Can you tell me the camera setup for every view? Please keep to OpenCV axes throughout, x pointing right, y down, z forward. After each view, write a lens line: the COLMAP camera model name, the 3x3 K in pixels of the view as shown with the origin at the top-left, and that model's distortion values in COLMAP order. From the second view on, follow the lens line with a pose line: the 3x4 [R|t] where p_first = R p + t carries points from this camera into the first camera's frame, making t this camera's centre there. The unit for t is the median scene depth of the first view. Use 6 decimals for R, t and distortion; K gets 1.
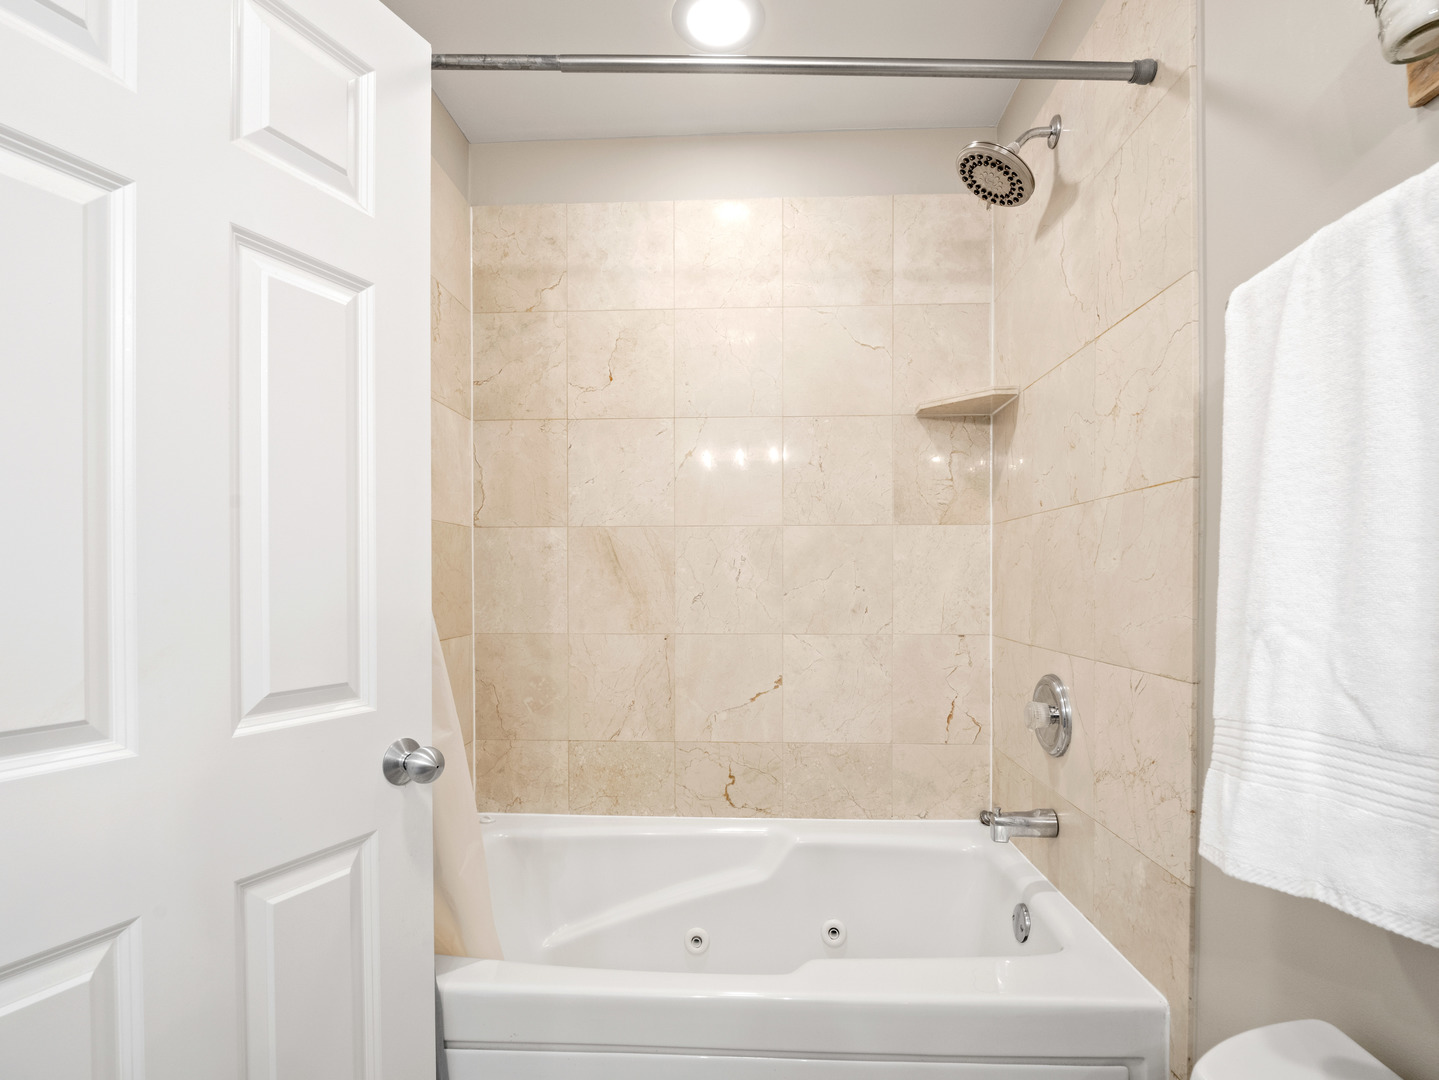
lens RADIAL K [[706.6, 0, 720.7], [0, 706.6, 588.5], [0, 0, 1]] dist [-0.018060, -0.000116]
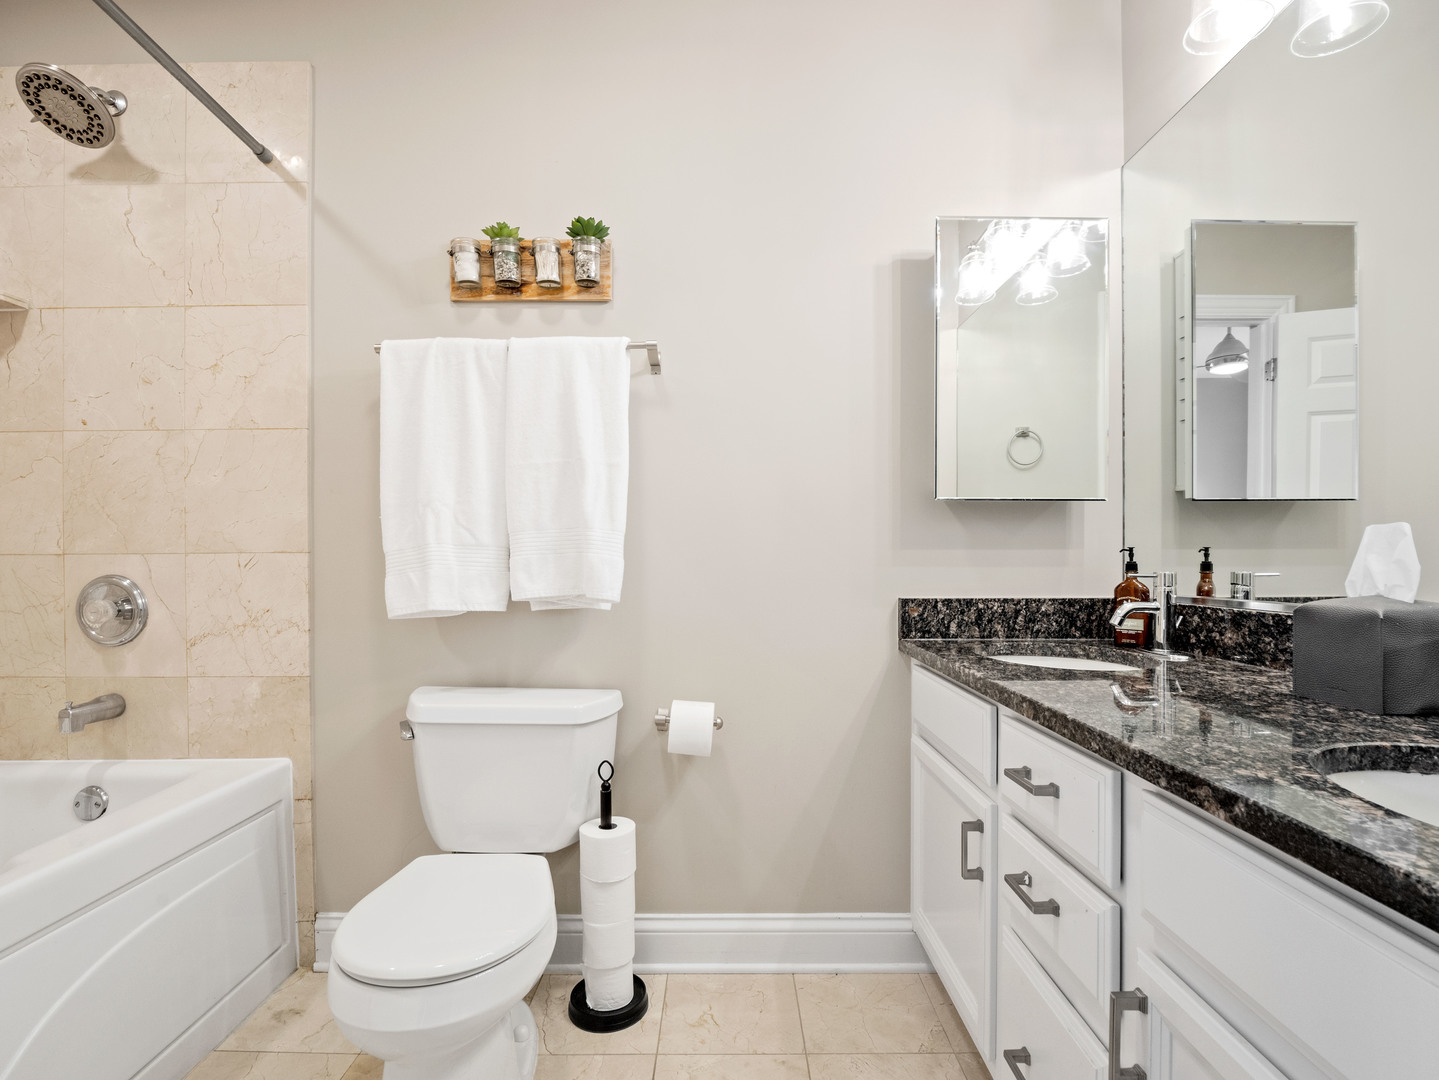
lens RADIAL K [[698.3, 0, 716.2], [0, 698.3, 545.3], [0, 0, 1]] dist [-0.016432, -0.000362]
pose [[-0.039704, 0.016861, 0.999069, -0.938327], [0.015944, 0.999741, -0.016239, 0.149432], [-0.999084, 0.015284, -0.039962, 0.094375]]
